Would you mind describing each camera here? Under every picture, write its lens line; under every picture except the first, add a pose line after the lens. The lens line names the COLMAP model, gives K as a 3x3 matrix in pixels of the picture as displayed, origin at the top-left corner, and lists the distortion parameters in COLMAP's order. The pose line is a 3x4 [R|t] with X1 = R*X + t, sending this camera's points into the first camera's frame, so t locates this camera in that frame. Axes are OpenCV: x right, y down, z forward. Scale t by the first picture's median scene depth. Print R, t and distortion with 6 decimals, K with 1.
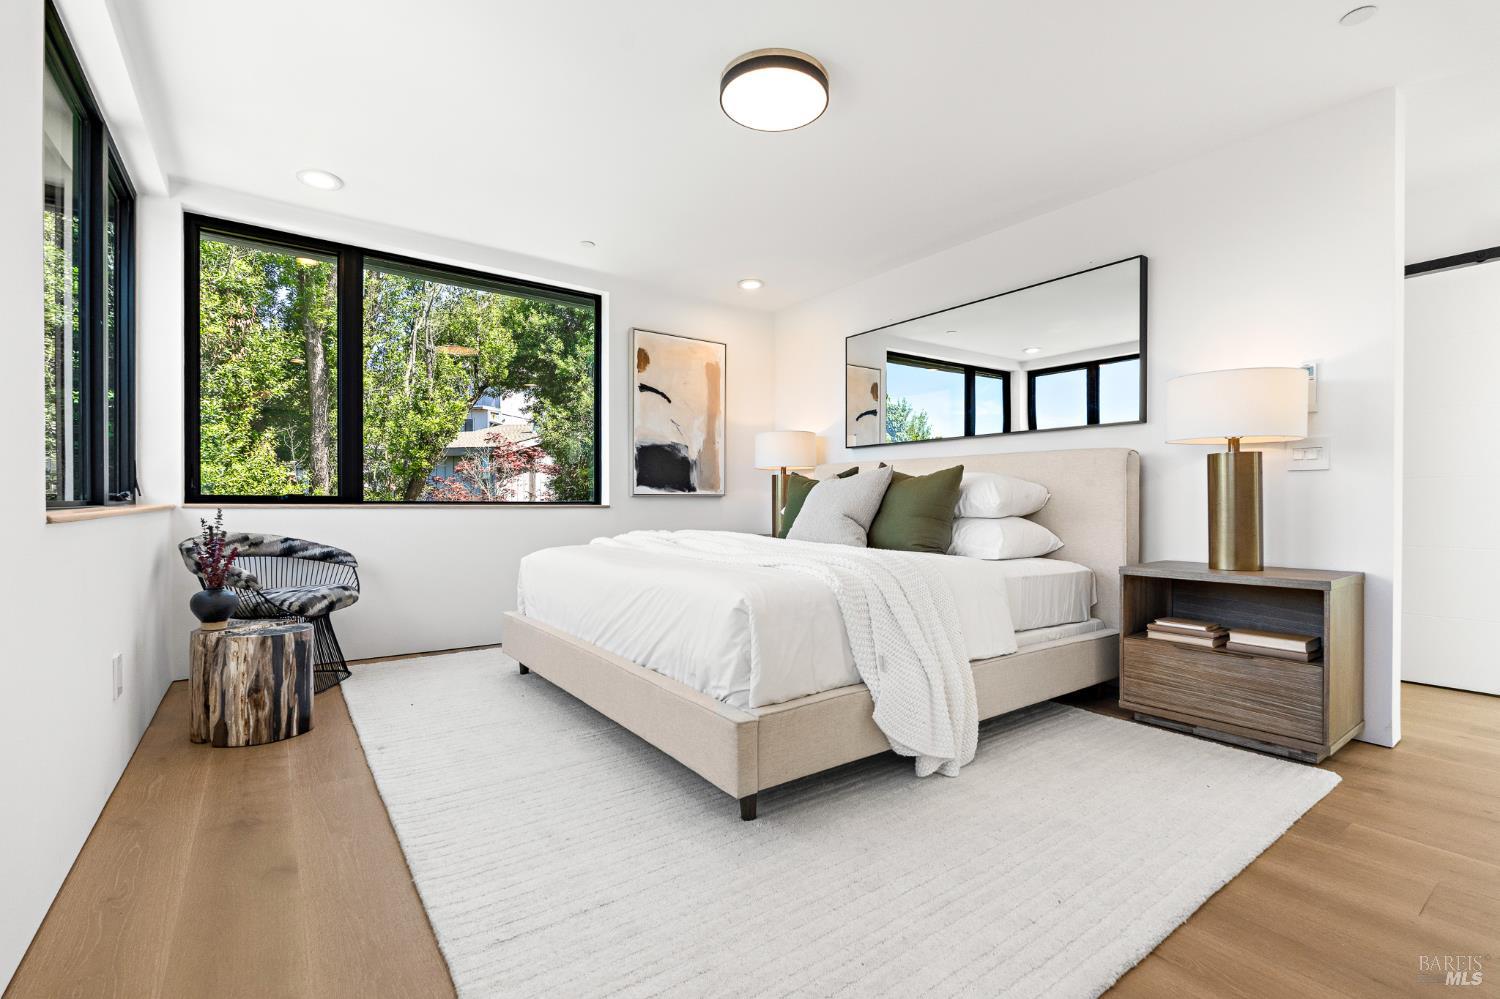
lens RADIAL K [[675.9, 0, 750.1], [0, 675.9, 505.4], [0, 0, 1]] dist [-0.005113, 0.000011]
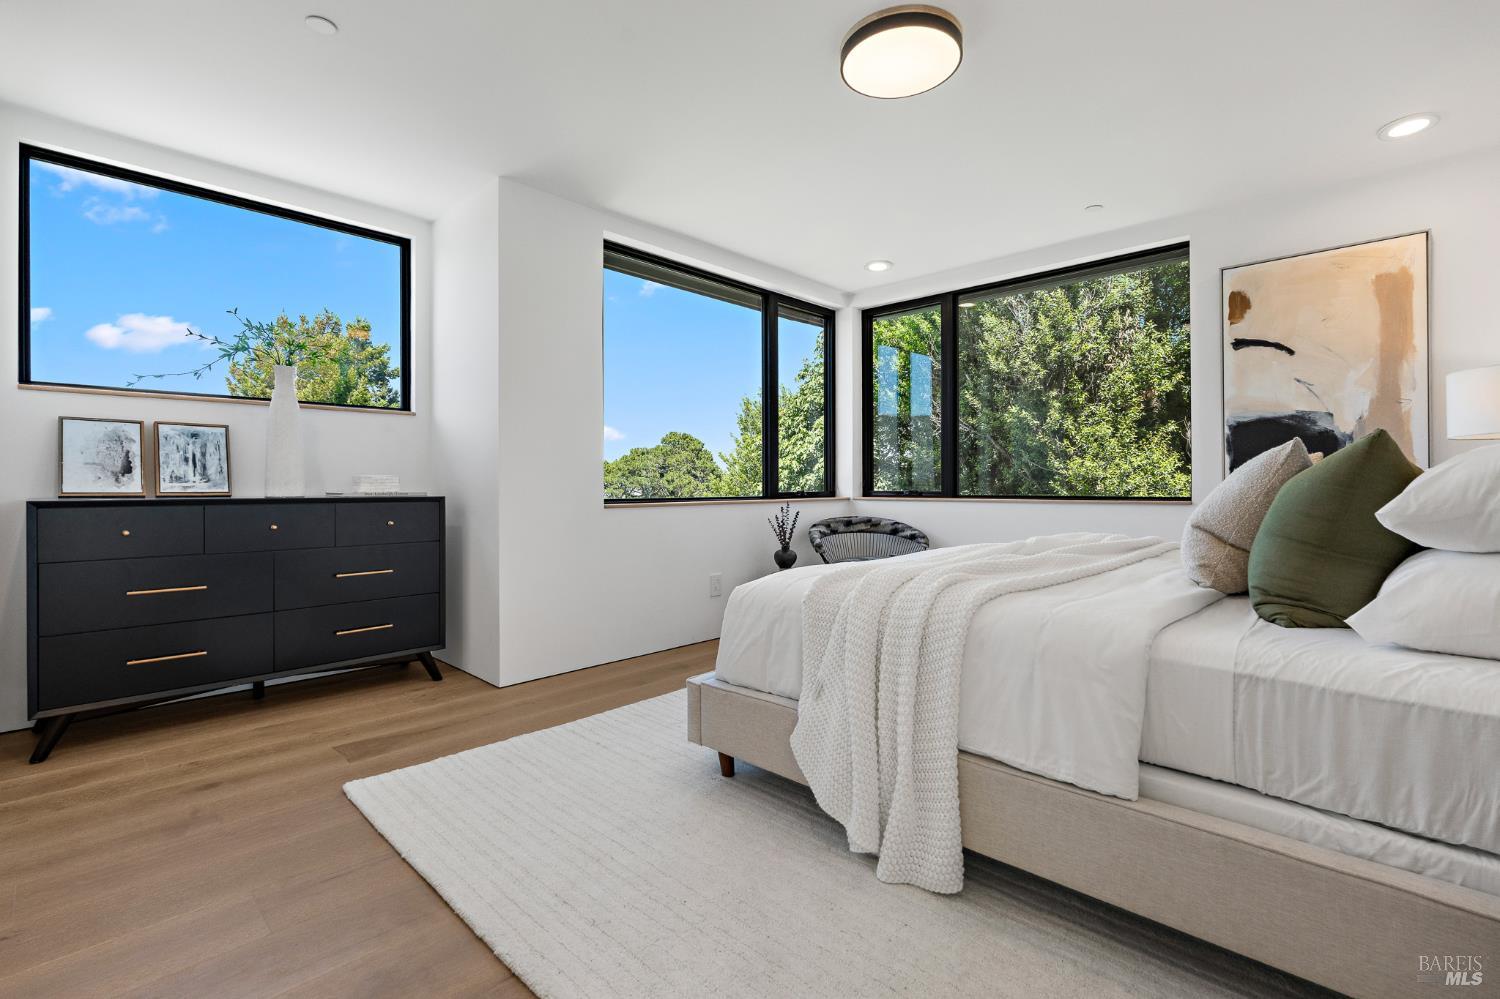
lens RADIAL K [[675.9, 0, 751.9], [0, 675.9, 492.6], [0, 0, 1]] dist [-0.005113, 0.000011]
pose [[0.167661, 0.004123, -0.985836, 0.483439], [-0.000592, 0.999991, 0.004081, -0.013624], [0.985844, -0.000100, 0.167662, 0.350867]]
